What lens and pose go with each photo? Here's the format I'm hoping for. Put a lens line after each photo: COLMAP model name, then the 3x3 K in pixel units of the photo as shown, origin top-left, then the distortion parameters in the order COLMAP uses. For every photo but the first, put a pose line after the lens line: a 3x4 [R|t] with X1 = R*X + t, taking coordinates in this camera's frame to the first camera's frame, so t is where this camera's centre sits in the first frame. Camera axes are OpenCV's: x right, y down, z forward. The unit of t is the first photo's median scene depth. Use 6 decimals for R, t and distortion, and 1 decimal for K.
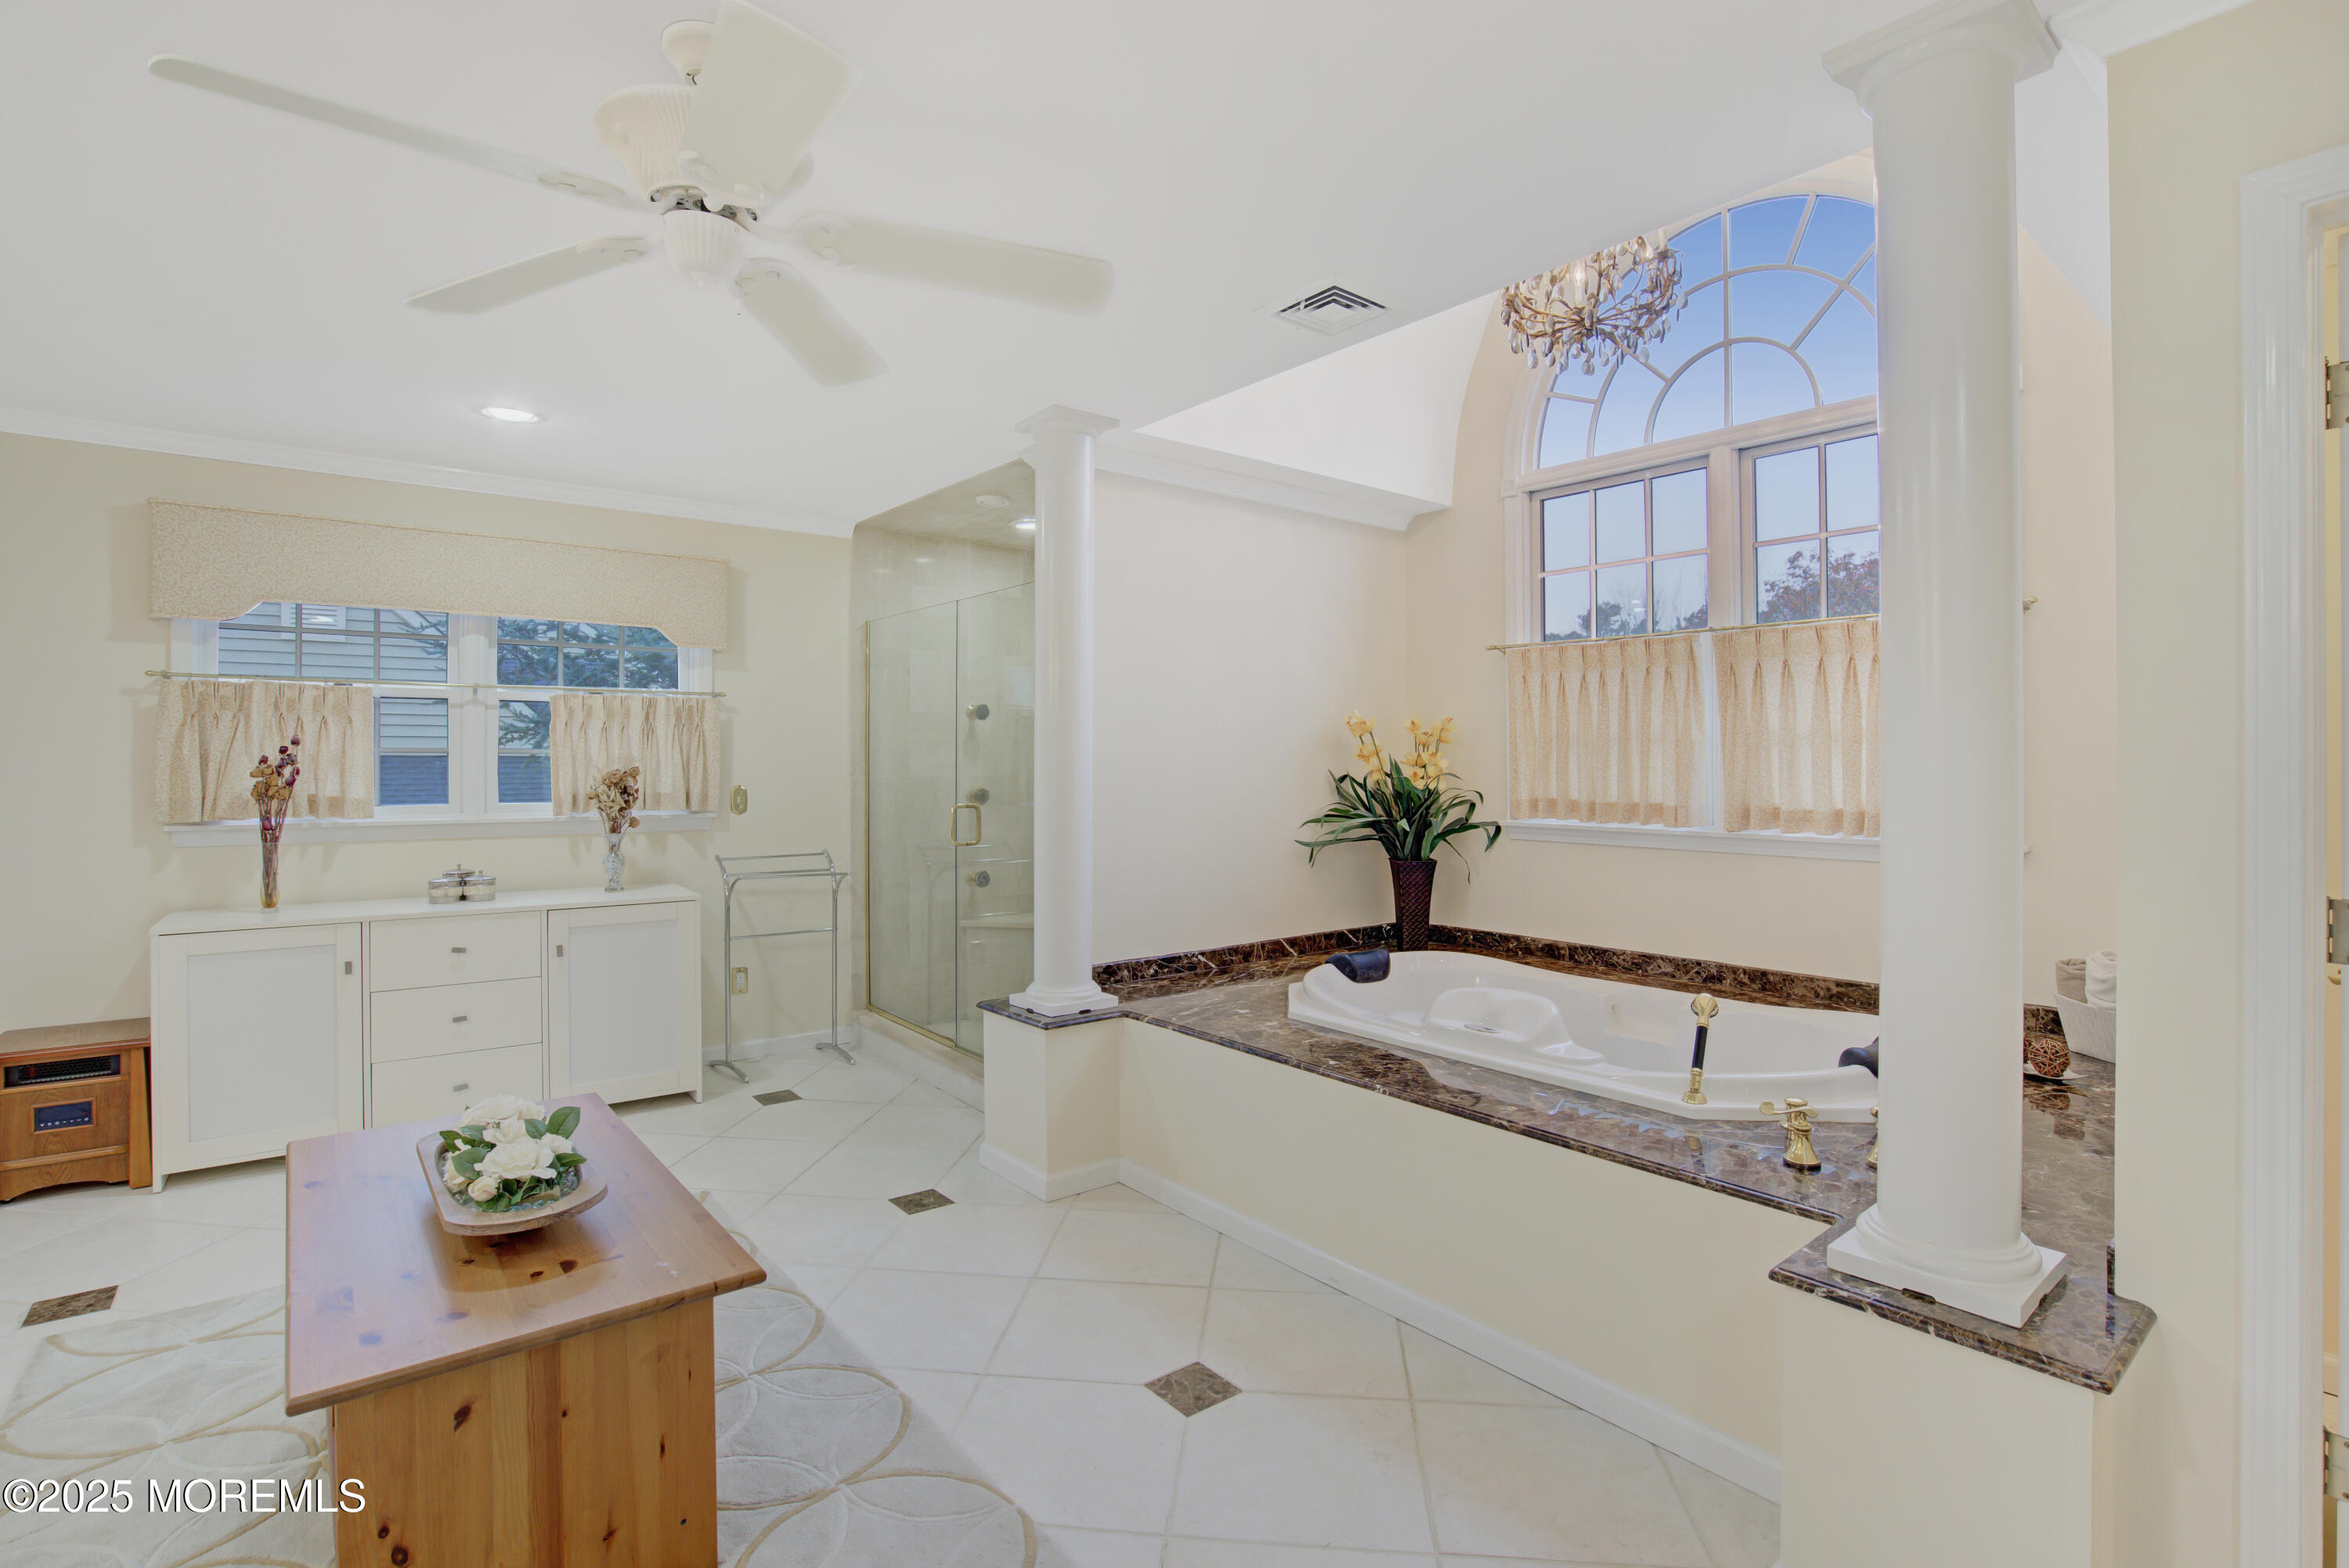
lens RADIAL K [[1110.2, 0, 1189.6], [0, 1110.2, 757.9], [0, 0, 1]] dist [-0.062344, 0.024376]
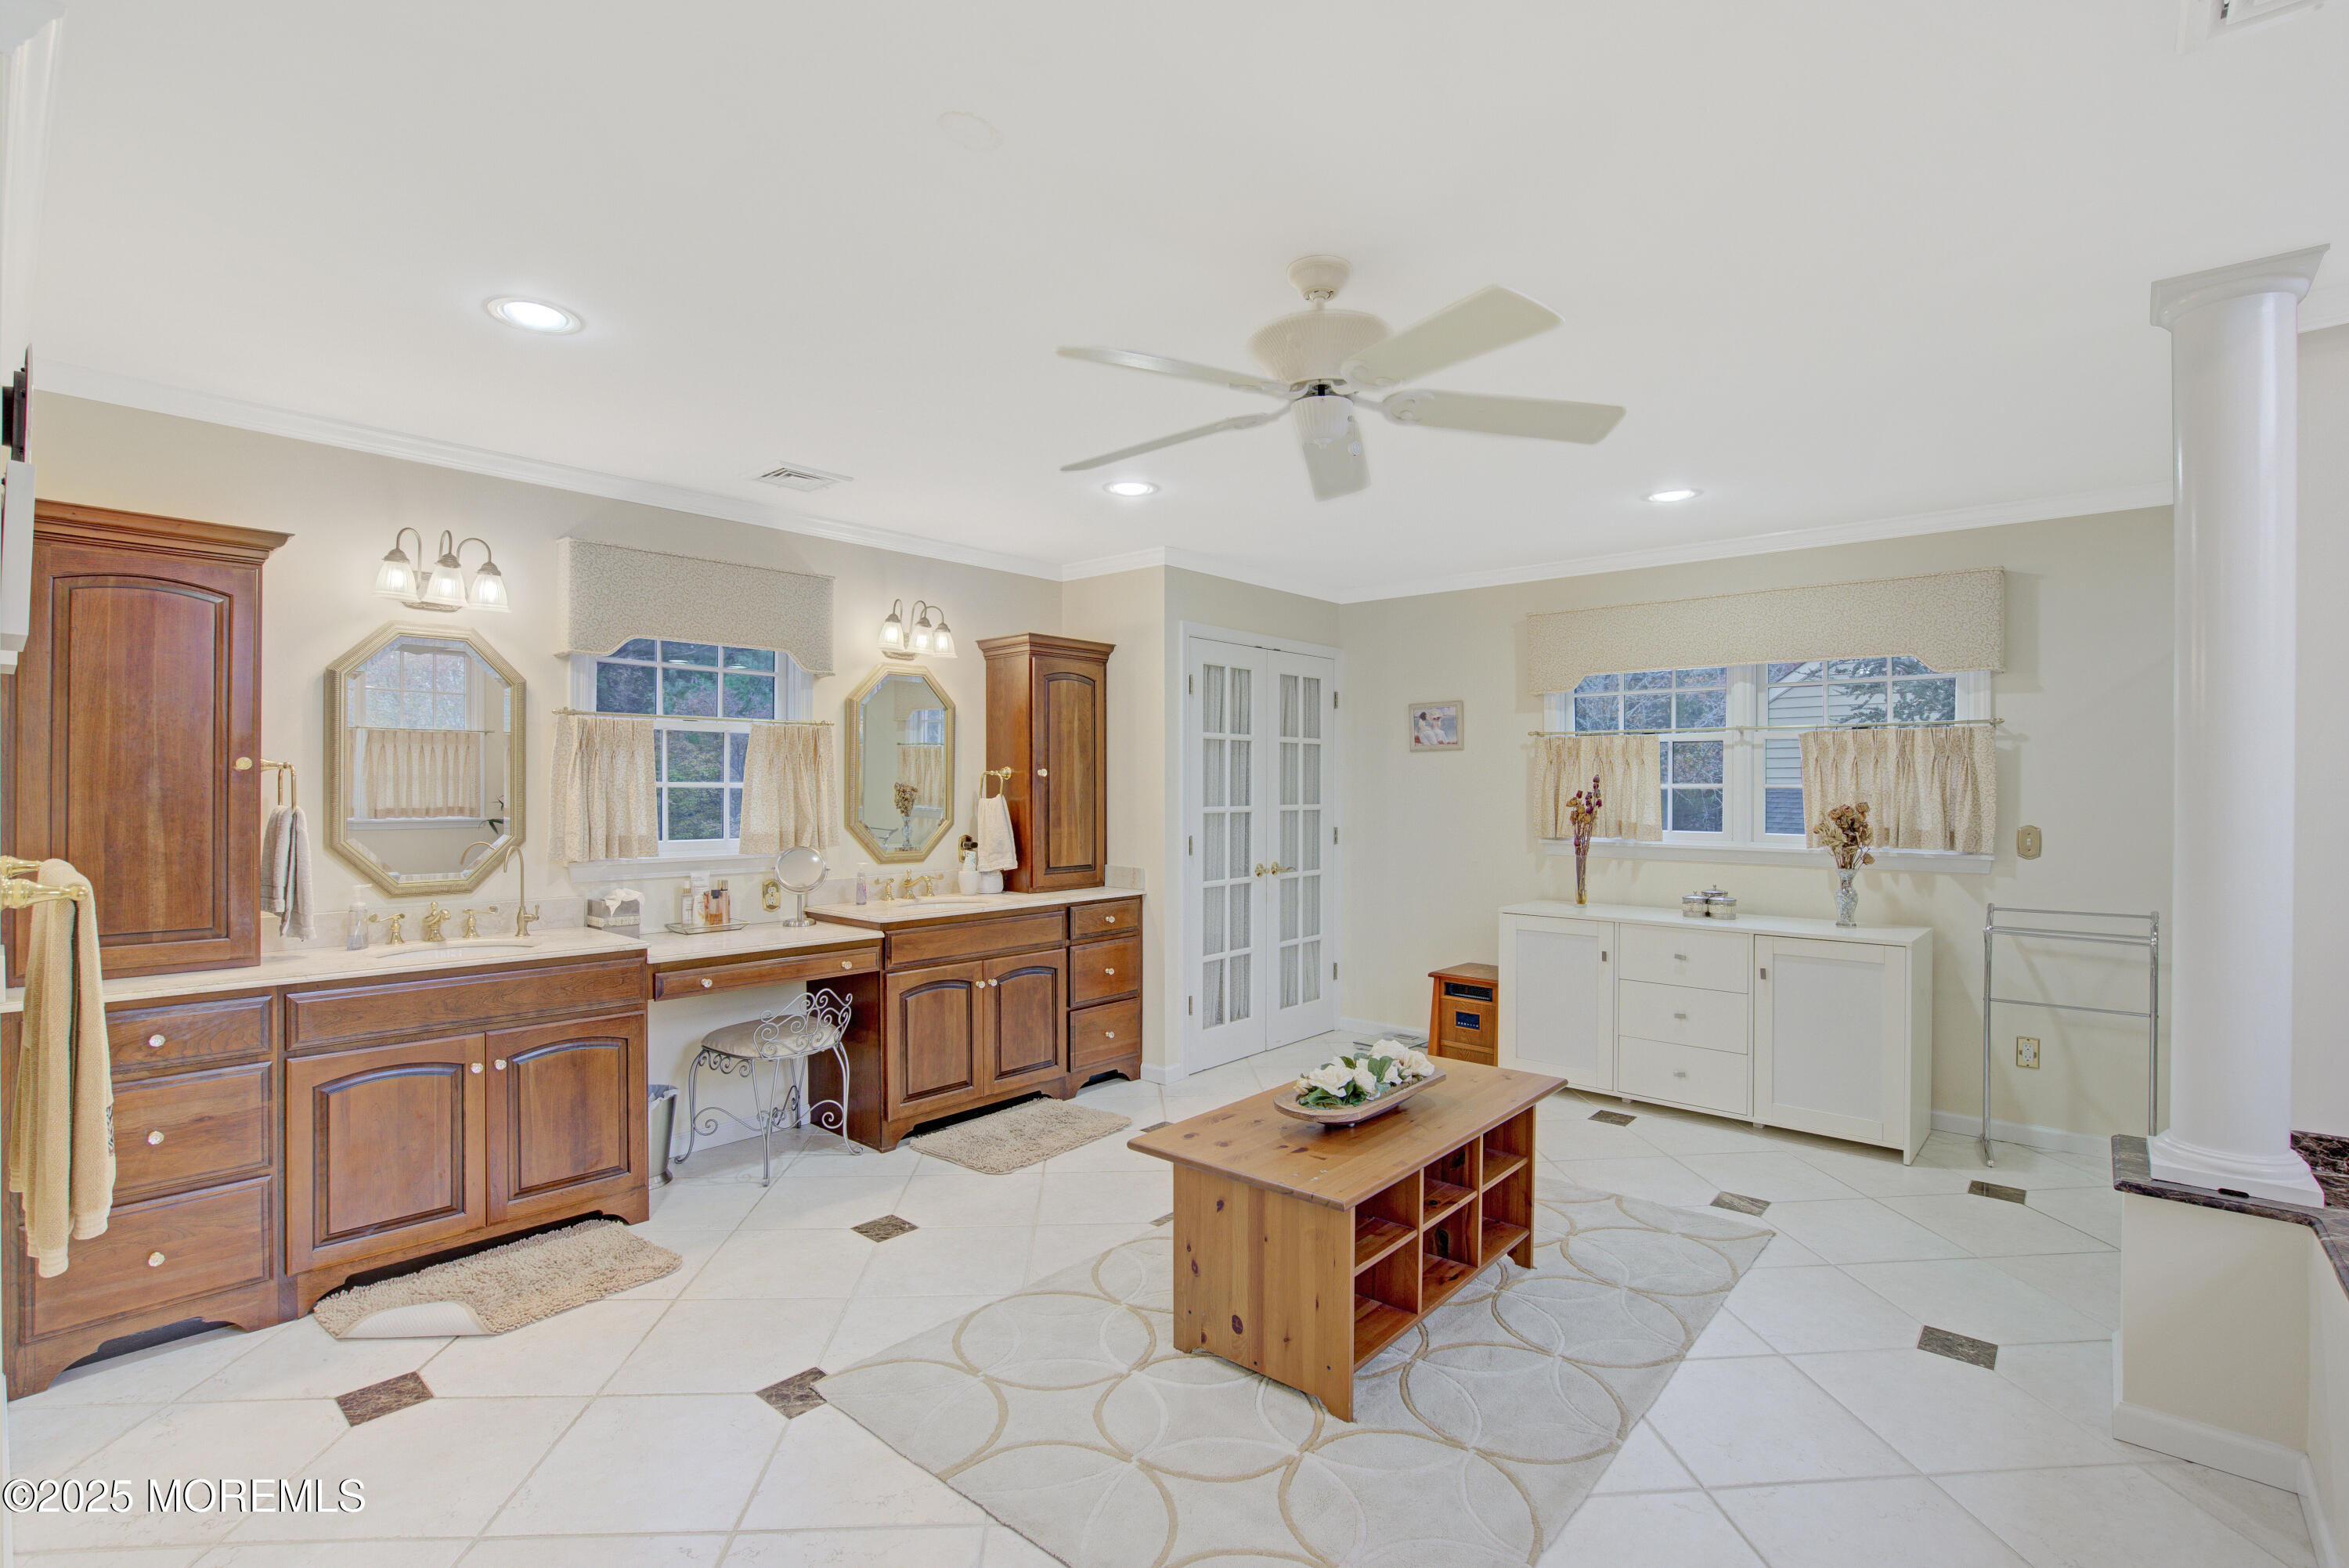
lens RADIAL K [[1088.0, 0, 1183.5], [0, 1088.0, 779.2], [0, 0, 1]] dist [-0.056097, 0.020725]
pose [[0.171065, -0.005440, -0.985245, 0.365381], [0.001688, 0.999985, -0.005228, -0.009508], [0.985258, -0.000769, 0.171072, 0.261384]]
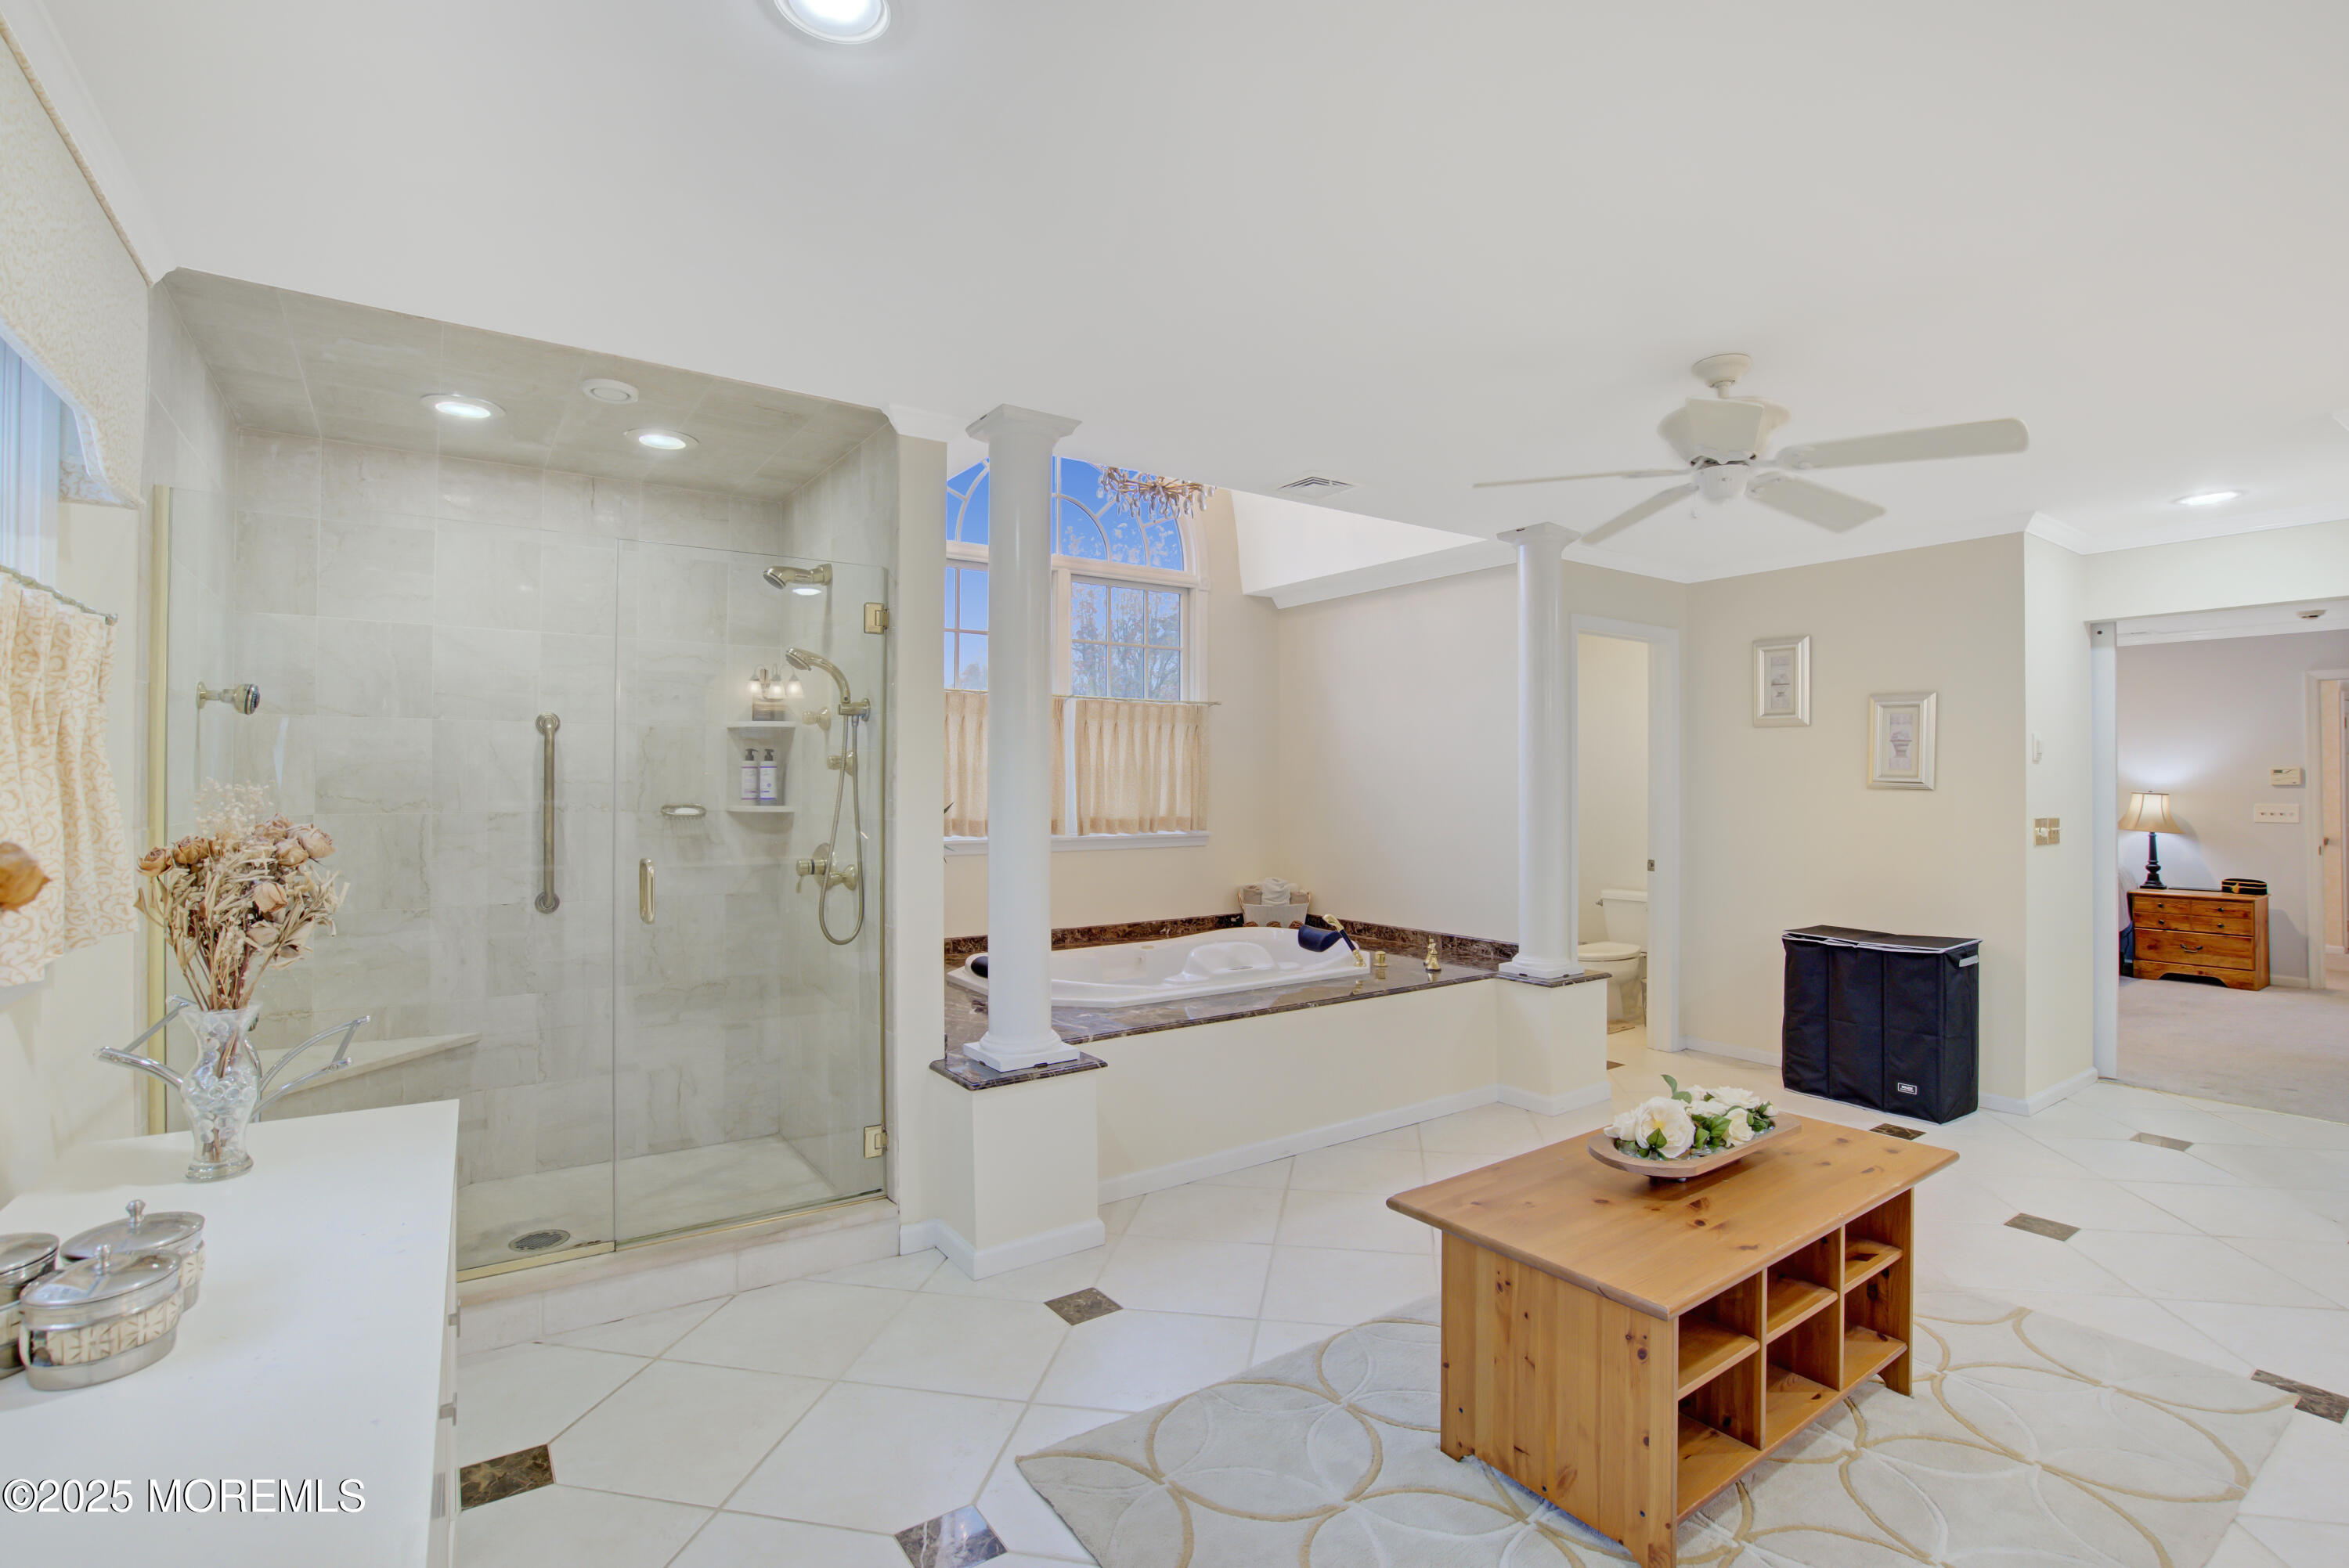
lens RADIAL K [[1088.0, 0, 1183.5], [0, 1088.0, 779.2], [0, 0, 1]] dist [-0.056097, 0.020725]
pose [[0.075738, 0.004139, 0.997119, -0.919530], [-0.002000, 0.999990, -0.003999, -0.003041], [-0.997126, -0.001692, 0.075746, 0.730628]]
